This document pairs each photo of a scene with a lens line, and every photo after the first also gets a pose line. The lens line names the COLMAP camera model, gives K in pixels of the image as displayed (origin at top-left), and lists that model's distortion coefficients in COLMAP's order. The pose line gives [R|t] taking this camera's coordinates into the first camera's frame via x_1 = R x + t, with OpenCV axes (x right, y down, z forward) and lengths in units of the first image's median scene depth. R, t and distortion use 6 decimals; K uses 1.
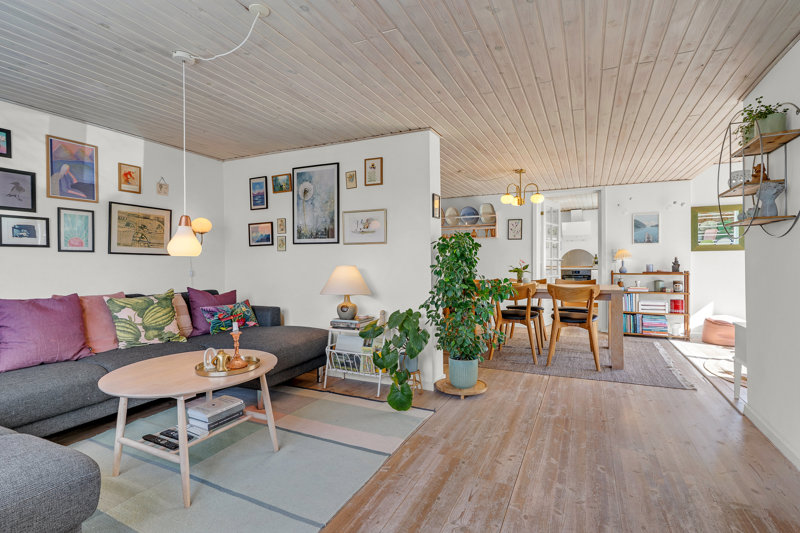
lens RADIAL K [[377.2, 0, 407.4], [0, 377.2, 264.7], [0, 0, 1]] dist [-0.009703, 0.000324]
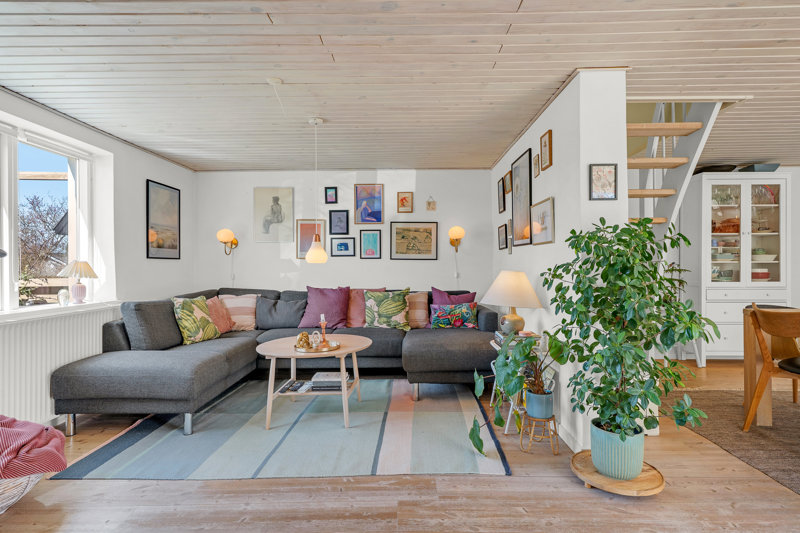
lens RADIAL K [[417.8, 0, 433.7], [0, 417.8, 266.3], [0, 0, 1]] dist [-0.002429, 0.003323]
pose [[0.438747, 0.006625, -0.898586, 0.720299], [-0.003135, 0.999978, 0.005842, -0.015335], [0.898605, 0.000253, 0.438759, 0.511323]]
